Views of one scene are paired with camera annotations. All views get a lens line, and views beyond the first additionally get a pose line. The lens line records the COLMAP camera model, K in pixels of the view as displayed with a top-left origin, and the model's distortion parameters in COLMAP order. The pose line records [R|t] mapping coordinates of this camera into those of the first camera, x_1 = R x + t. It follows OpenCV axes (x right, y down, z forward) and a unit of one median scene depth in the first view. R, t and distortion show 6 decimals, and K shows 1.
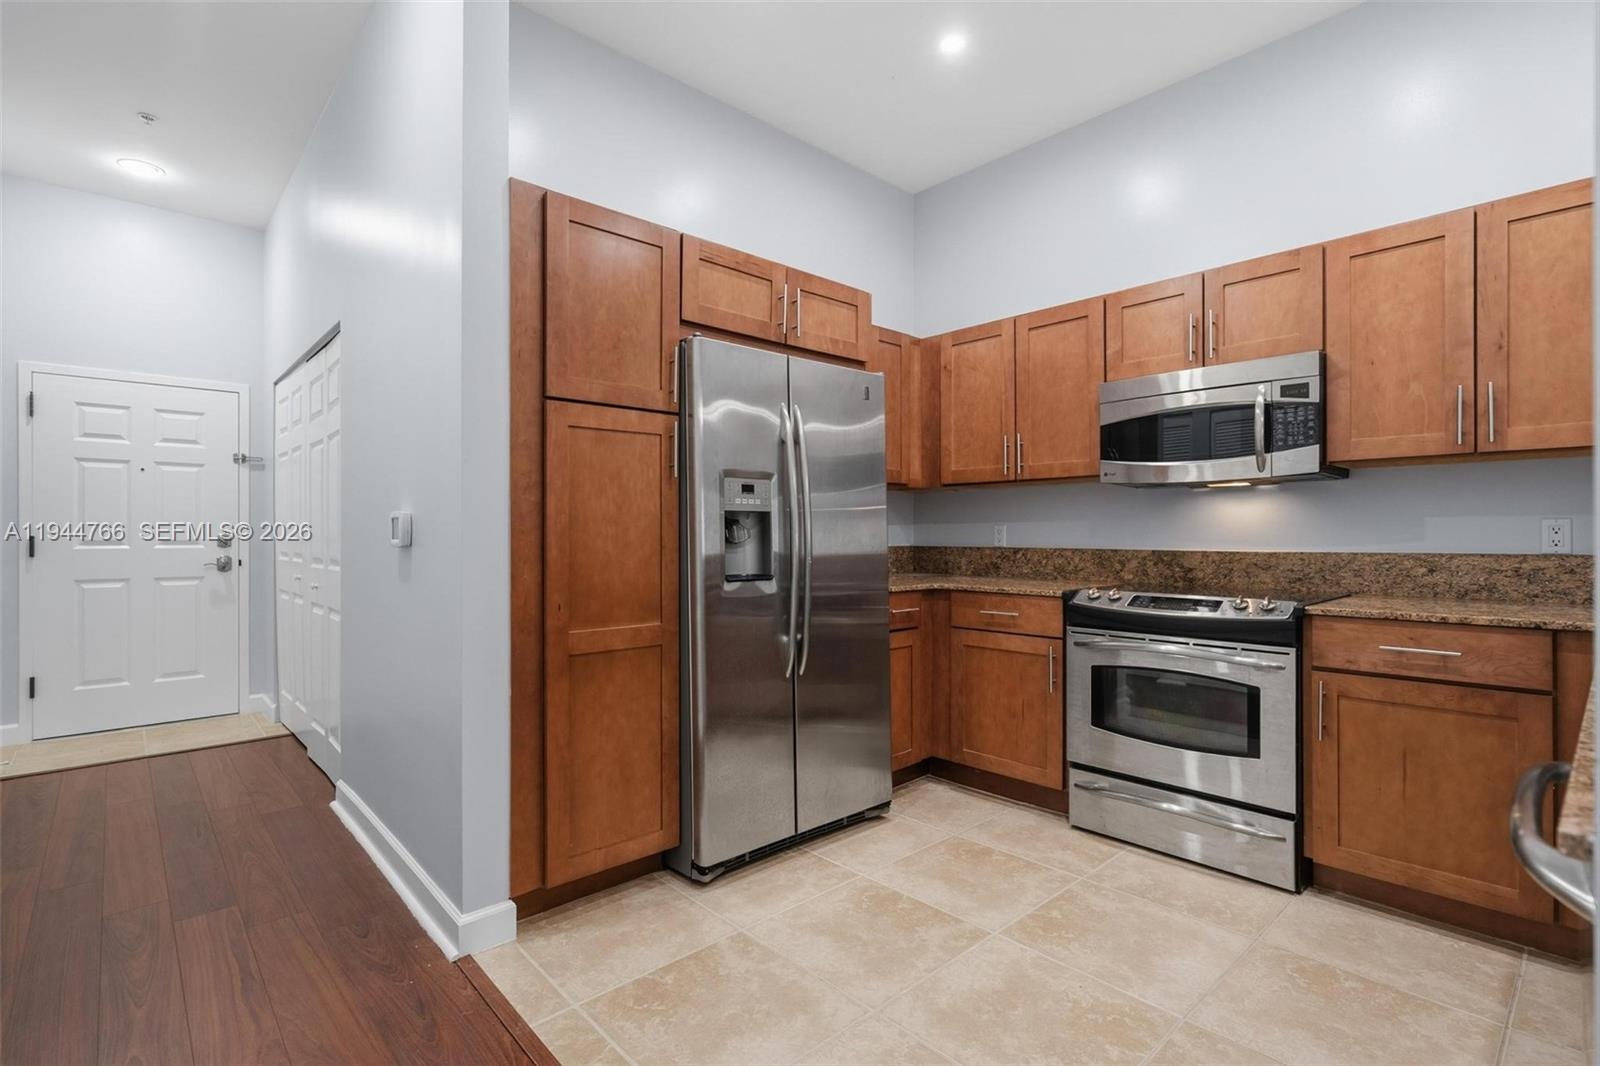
lens RADIAL K [[754.3, 0, 803.9], [0, 754.3, 533.8], [0, 0, 1]] dist [-0.004814, -0.000264]
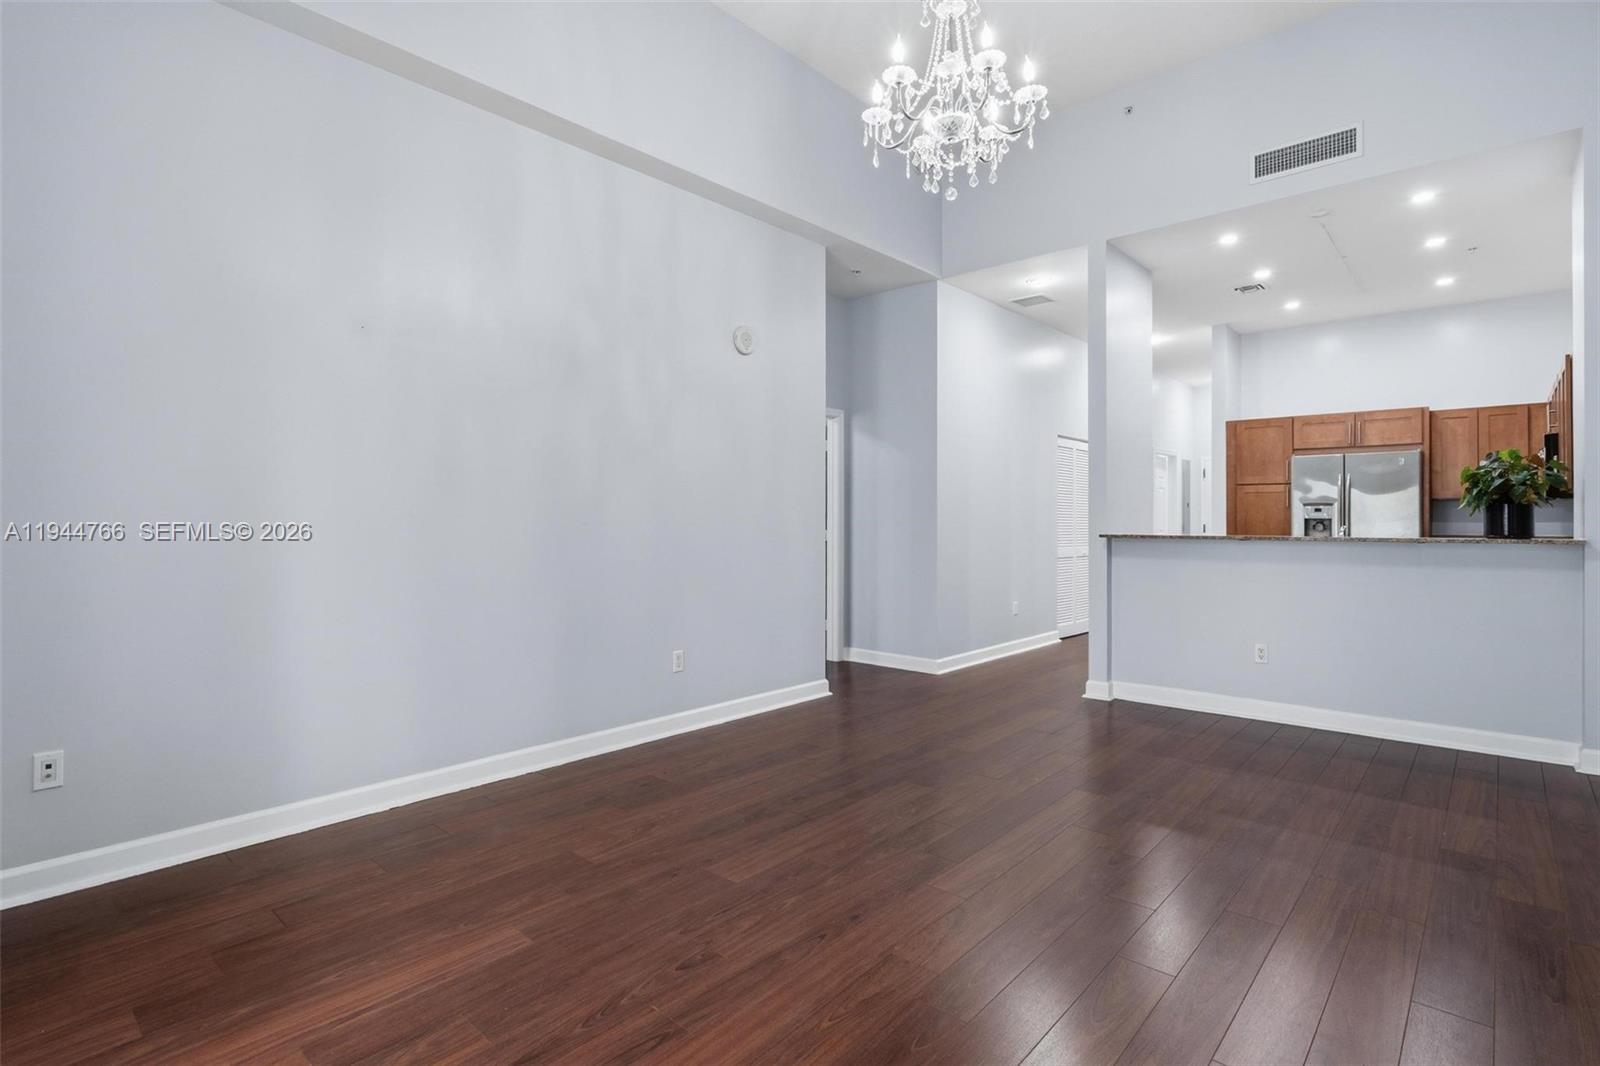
lens RADIAL K [[778.4, 0, 803.9], [0, 778.4, 513.0], [0, 0, 1]] dist [0.000886, 0.000438]
pose [[0.100776, -0.003222, -0.994904, 2.386975], [-0.000772, 0.999994, -0.003317, -0.037614], [0.994909, 0.001102, 0.100773, -1.025053]]
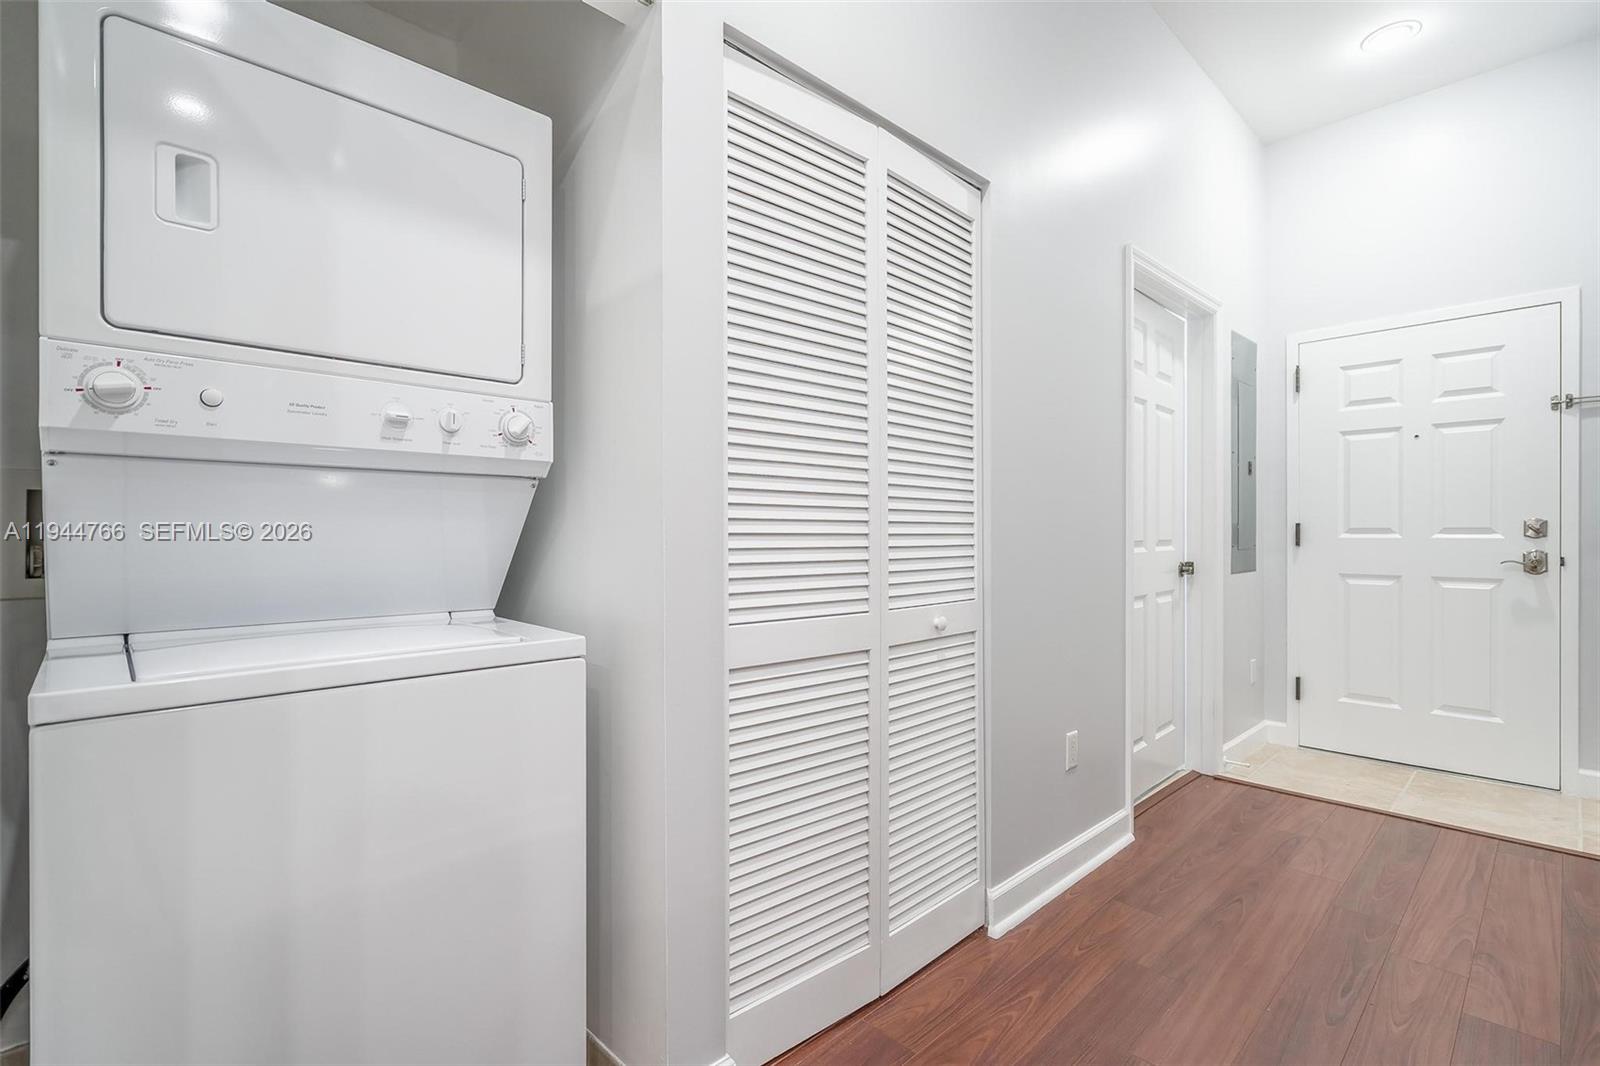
lens RADIAL K [[734.1, 0, 800.0], [0, 734.1, 533.0], [0, 0, 1]] dist [0.002150, 0.000378]
pose [[0.019974, 0.001602, -0.999799, -0.222939], [0.001700, 0.999997, 0.001636, 0.020329], [0.999799, -0.001732, 0.019971, 0.588293]]
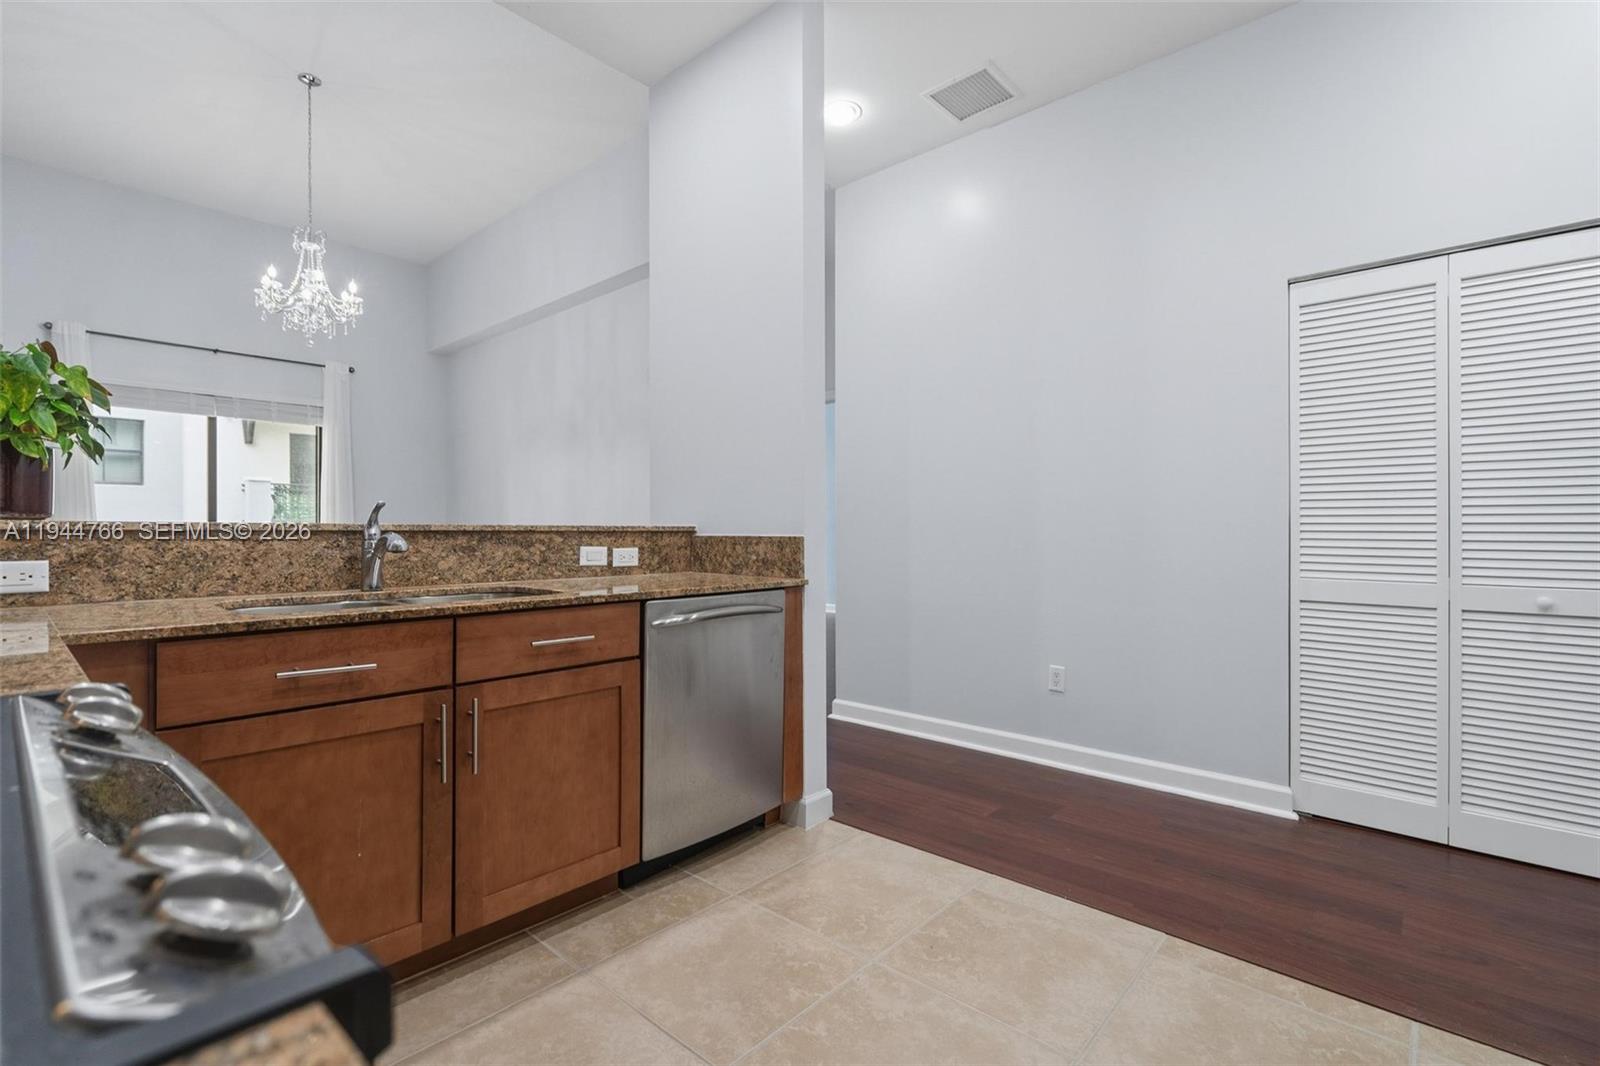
lens RADIAL K [[723.2, 0, 798.6], [0, 723.2, 550.9], [0, 0, 1]] dist [0.000254, 0.000310]
pose [[-0.995087, 0.004956, -0.098875, 0.338526], [0.002515, 0.999689, 0.024797, 0.023068], [0.098967, 0.024426, -0.994791, 1.231573]]
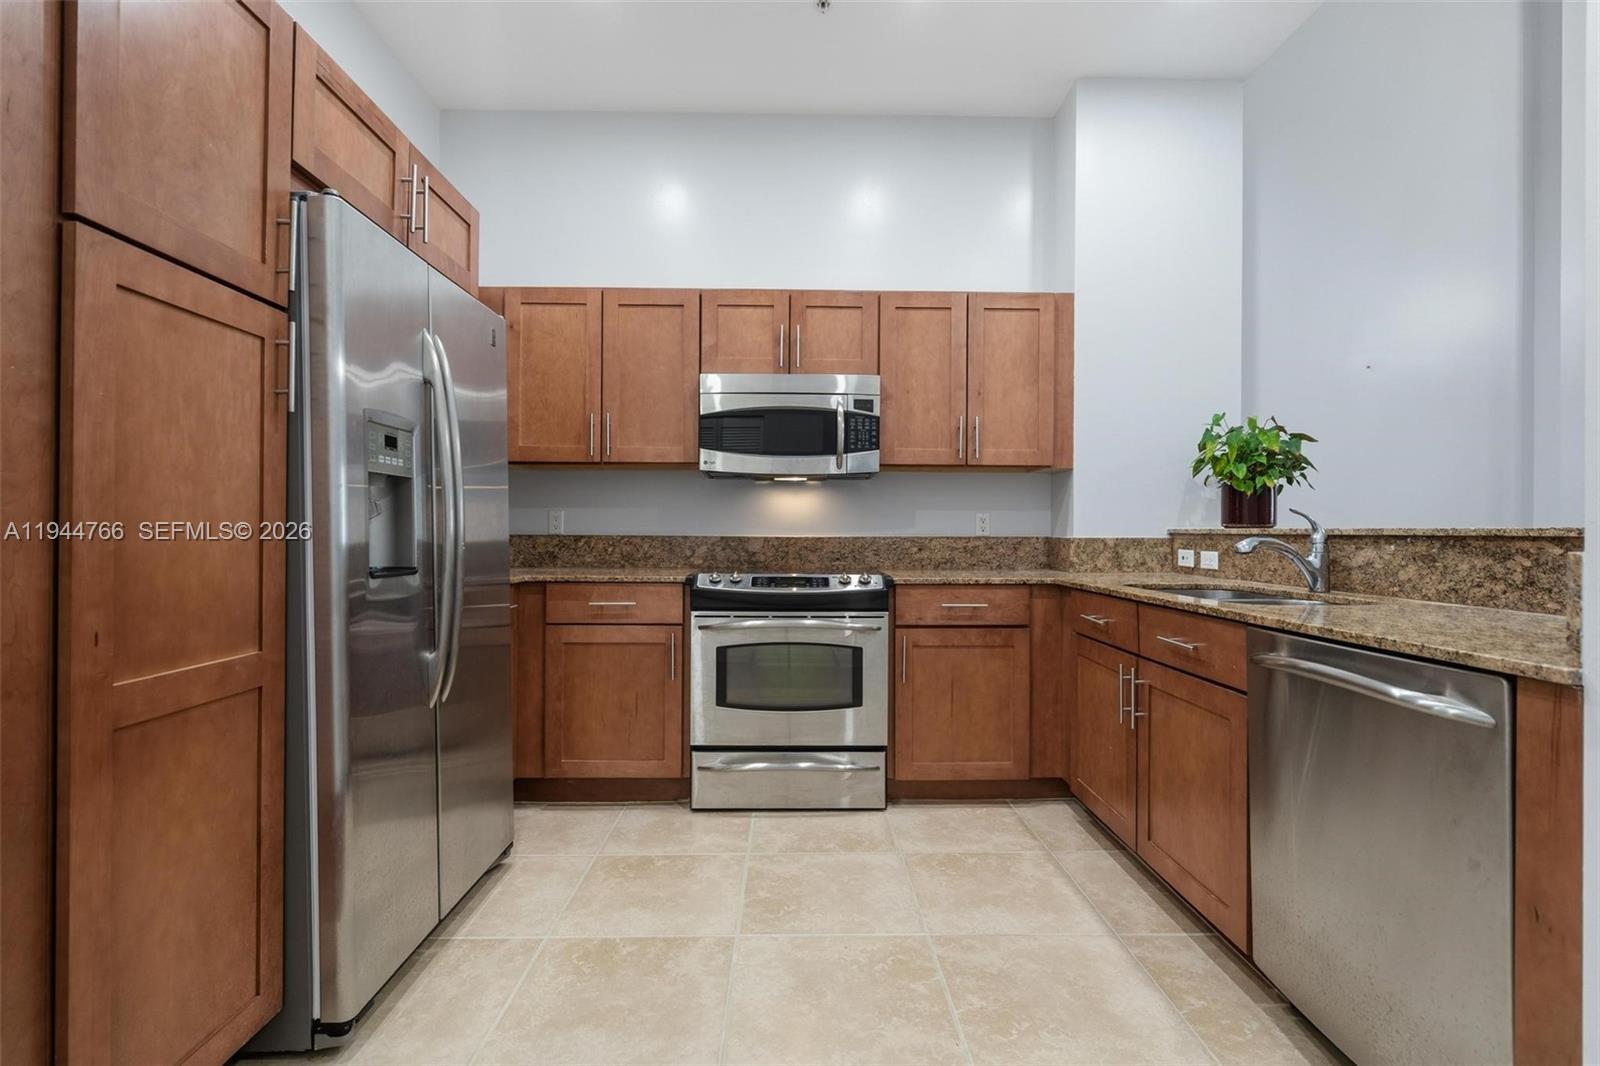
lens RADIAL K [[740.8, 0, 804.4], [0, 740.8, 529.4], [0, 0, 1]] dist [-0.011455, 0.006516]
pose [[0.661578, 0.007225, 0.749842, -0.322744], [-0.006101, 0.999972, -0.004253, 0.019874], [-0.749852, -0.001761, 0.661603, 0.267598]]
